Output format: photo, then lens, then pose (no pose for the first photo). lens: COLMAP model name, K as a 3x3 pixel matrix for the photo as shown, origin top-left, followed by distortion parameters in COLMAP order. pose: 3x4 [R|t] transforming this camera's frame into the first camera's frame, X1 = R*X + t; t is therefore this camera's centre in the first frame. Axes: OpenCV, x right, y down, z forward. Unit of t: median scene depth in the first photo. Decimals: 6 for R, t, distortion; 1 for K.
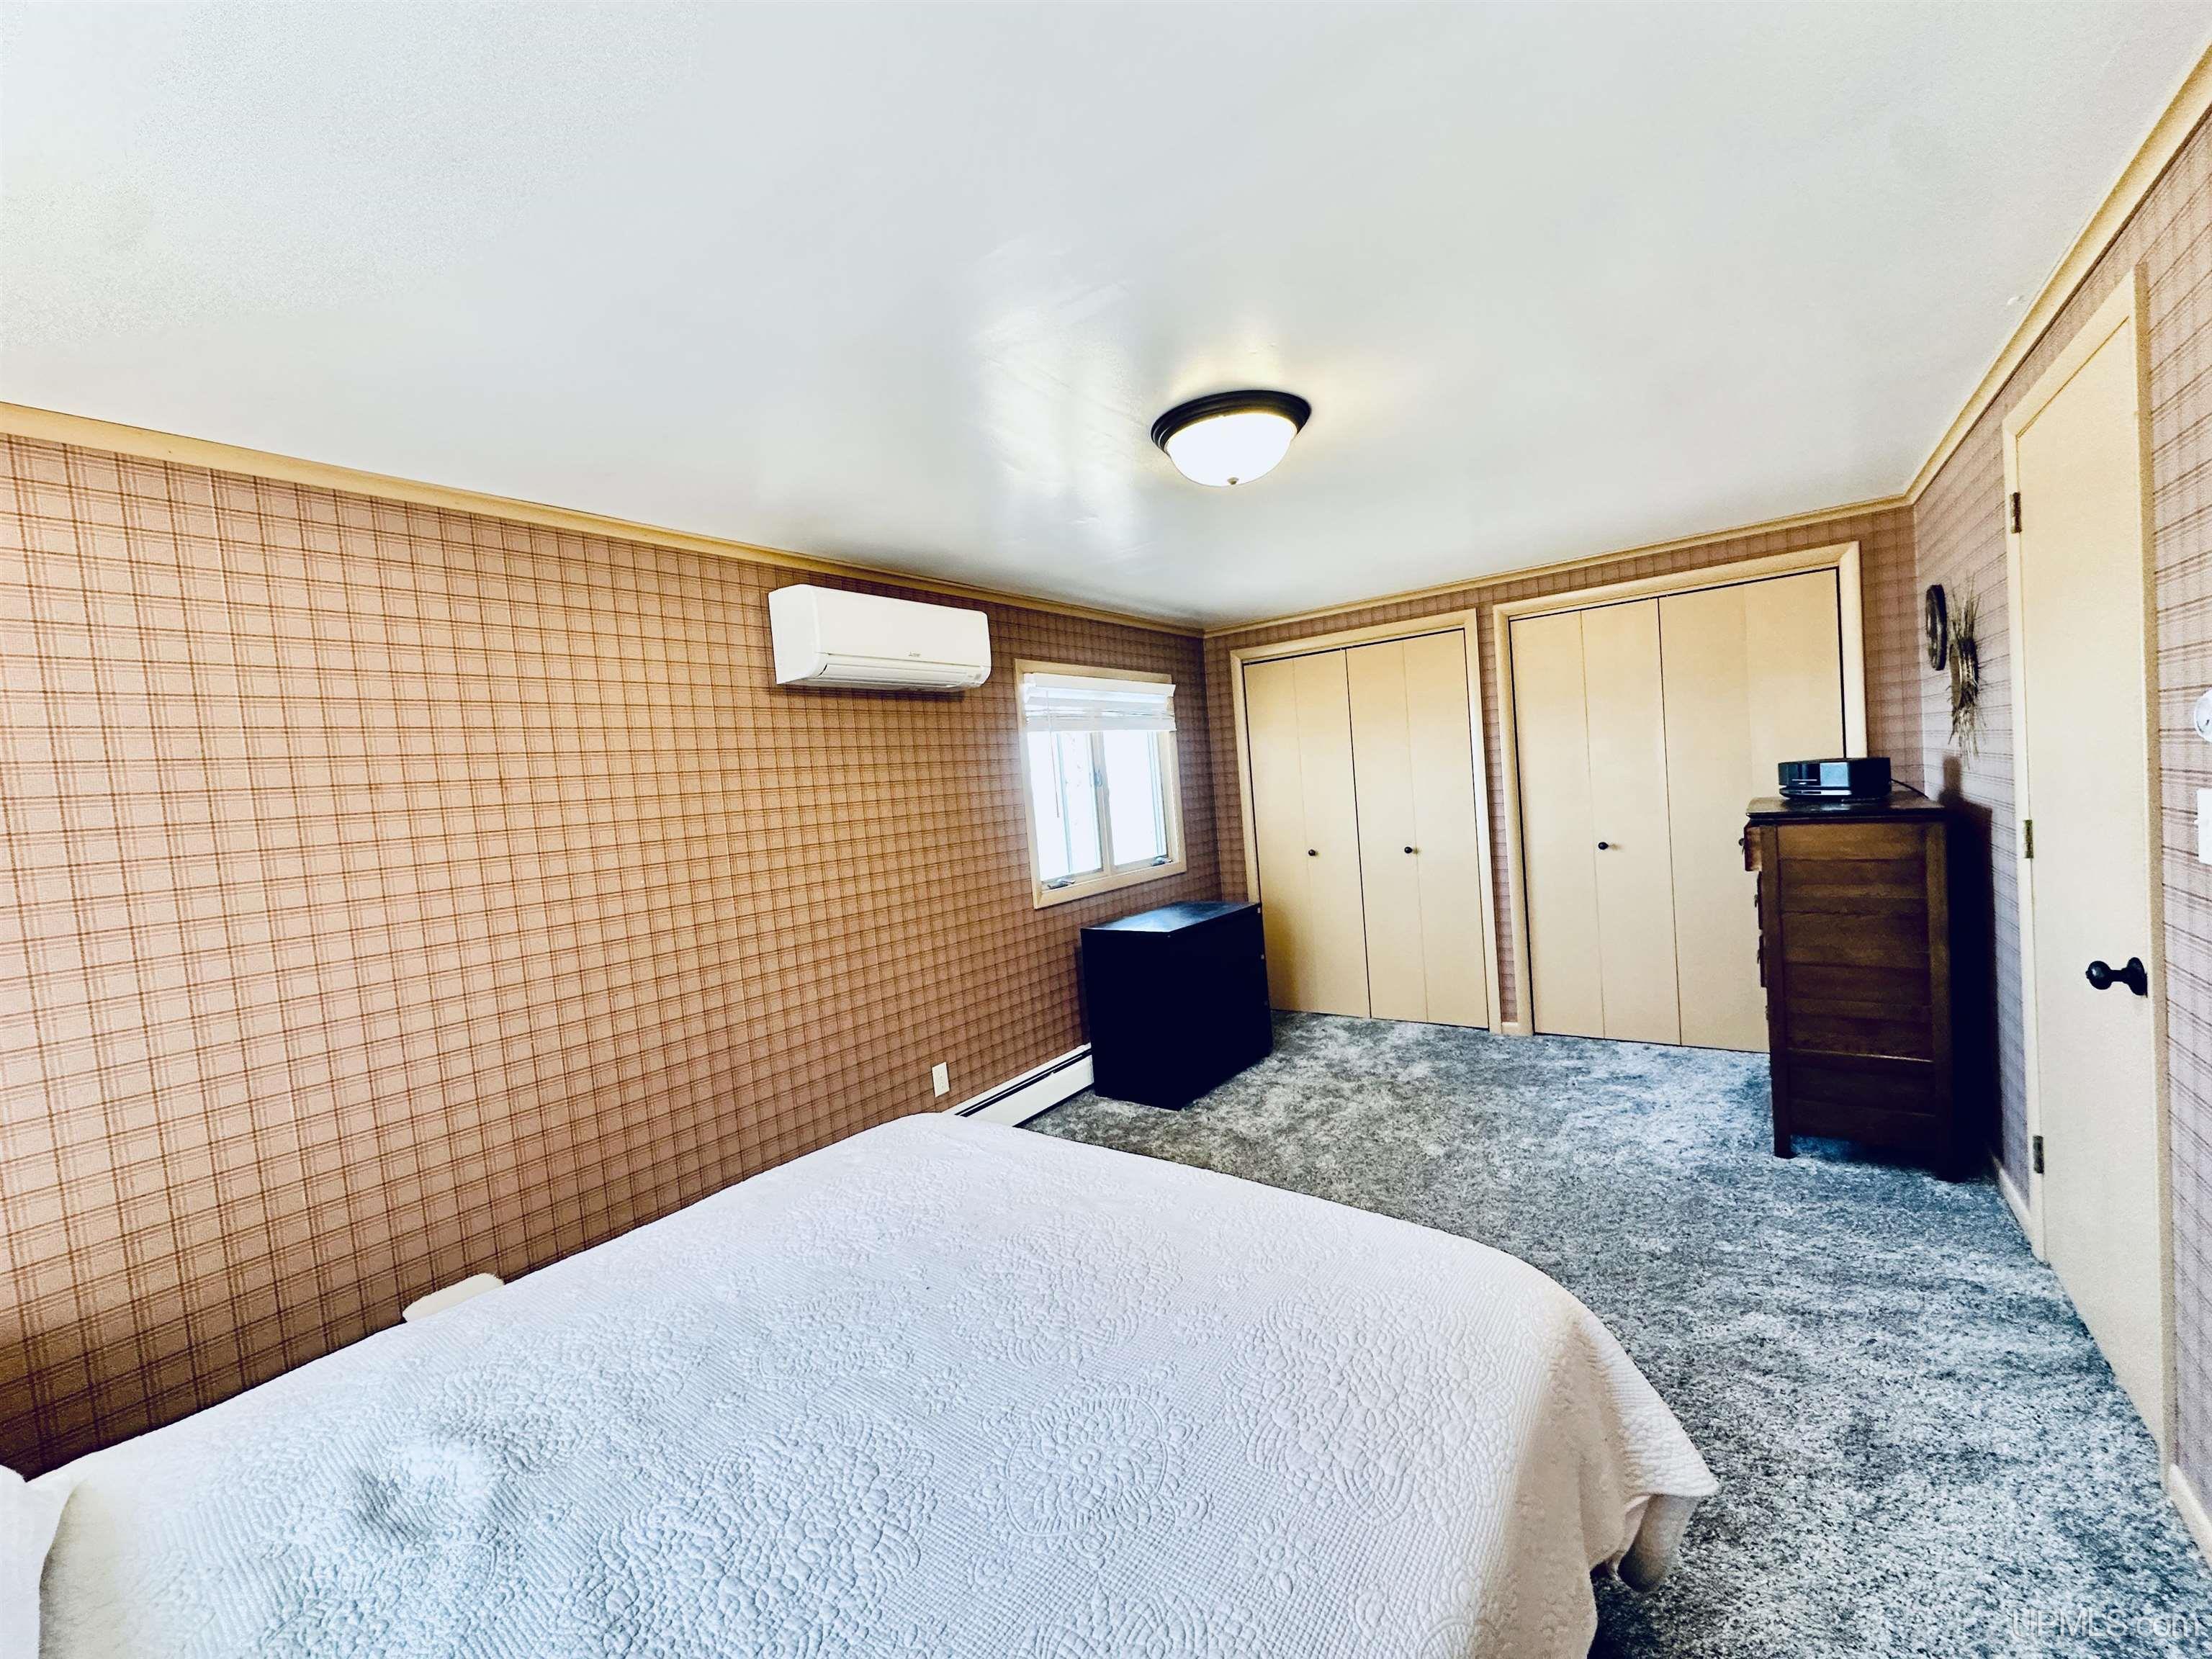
lens RADIAL K [[882.2, 0, 1105.0], [0, 882.2, 826.0], [0, 0, 1]] dist [-0.001671, 0.000879]
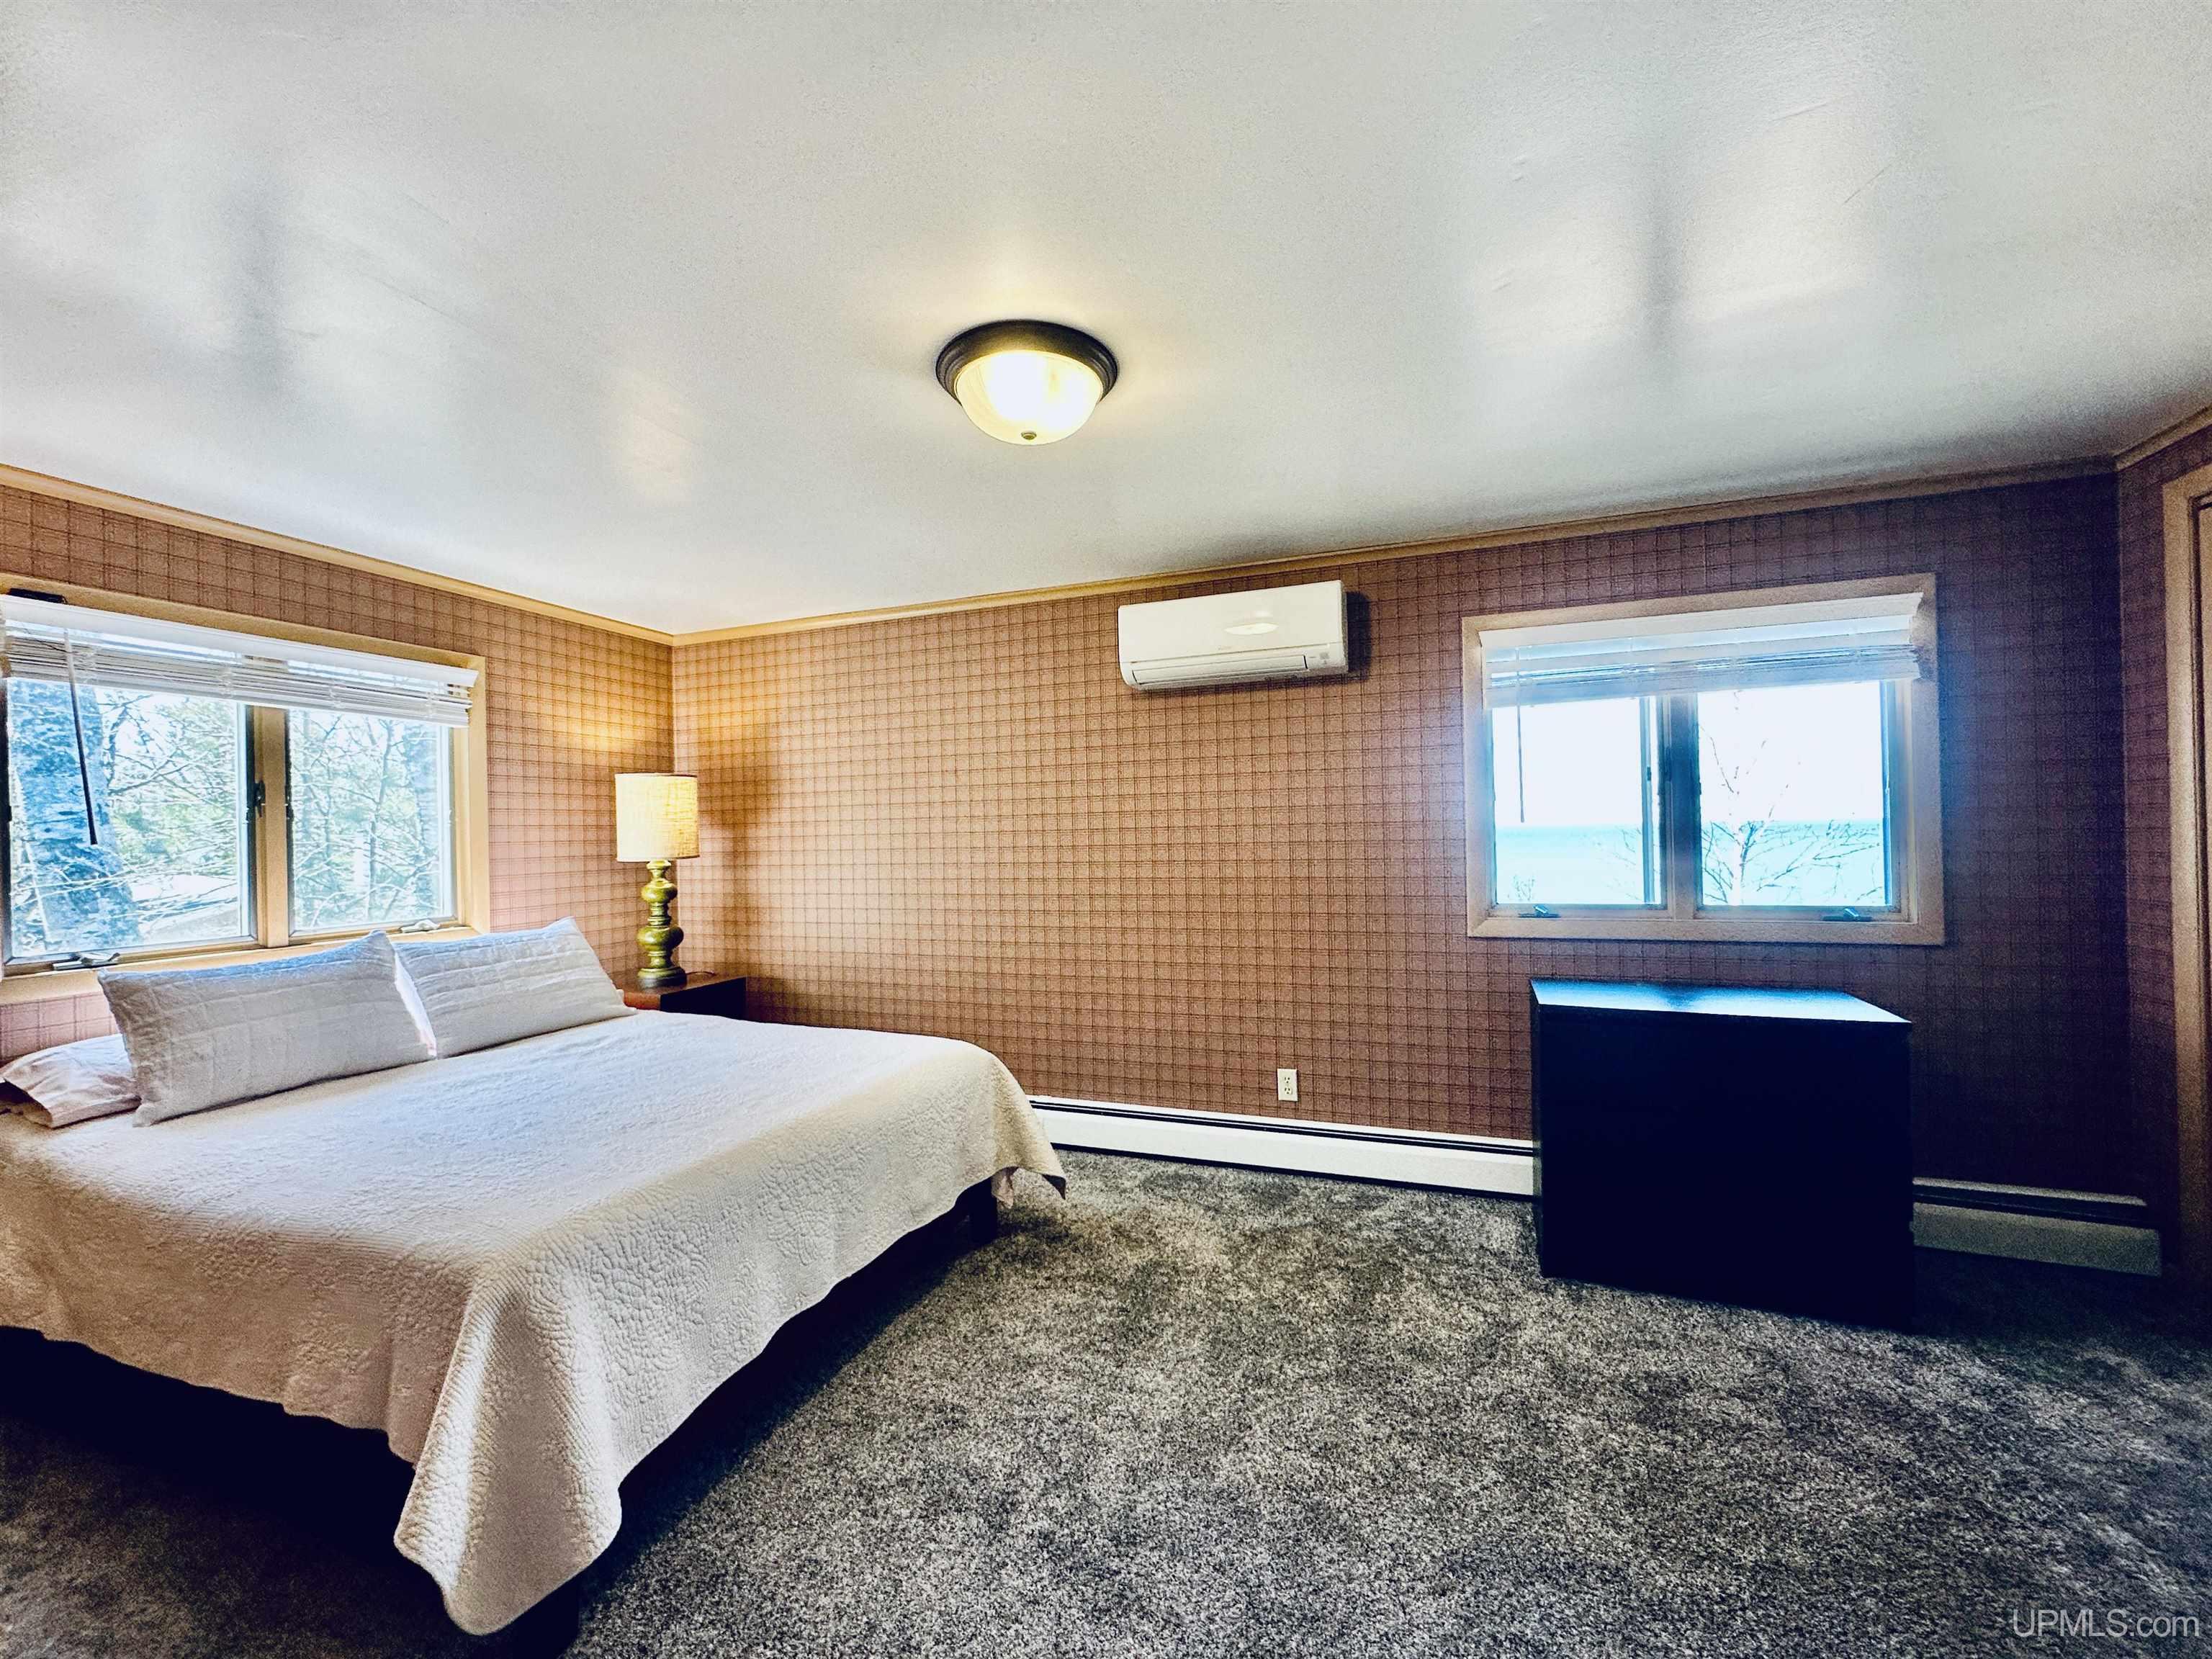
lens RADIAL K [[882.2, 0, 1106.2], [0, 882.2, 830.1], [0, 0, 1]] dist [-0.001671, 0.000879]
pose [[0.271292, 0.077105, -0.959404, 0.615706], [-0.046021, 0.996685, 0.067088, -0.040256], [0.961396, 0.025952, 0.273941, 0.508812]]
